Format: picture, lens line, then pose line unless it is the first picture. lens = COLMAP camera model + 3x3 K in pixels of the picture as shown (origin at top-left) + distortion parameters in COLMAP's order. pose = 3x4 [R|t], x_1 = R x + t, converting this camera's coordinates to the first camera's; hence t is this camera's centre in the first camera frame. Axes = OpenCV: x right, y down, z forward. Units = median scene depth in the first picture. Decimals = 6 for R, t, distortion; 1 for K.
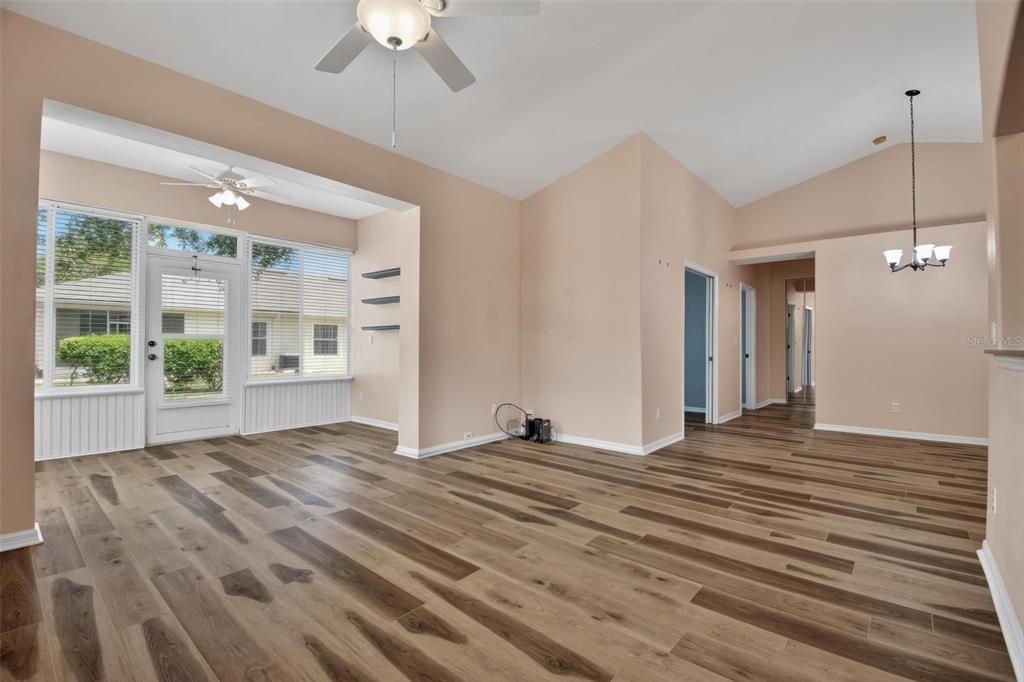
lens RADIAL K [[452.8, 0, 511.1], [0, 452.8, 343.6], [0, 0, 1]] dist [0.014432, -0.021250]
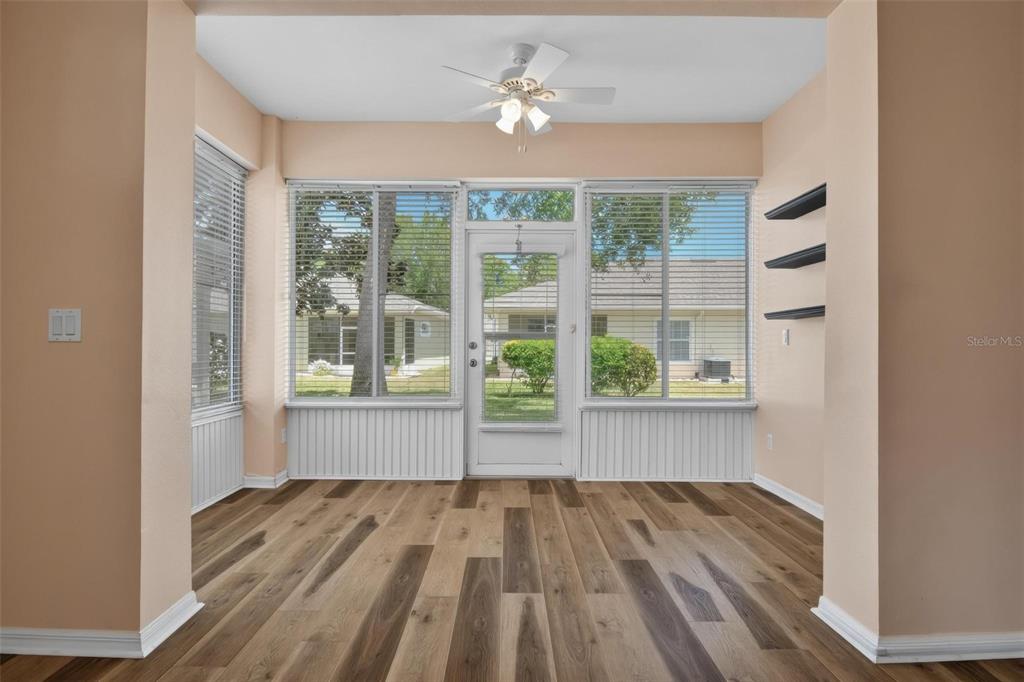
lens RADIAL K [[524.9, 0, 509.2], [0, 524.9, 342.7], [0, 0, 1]] dist [-0.004638, -0.000932]
pose [[0.653852, -0.007024, -0.756590, -0.106580], [0.002082, 0.999970, -0.007485, 0.002987], [0.756620, 0.003319, 0.653847, 0.663722]]
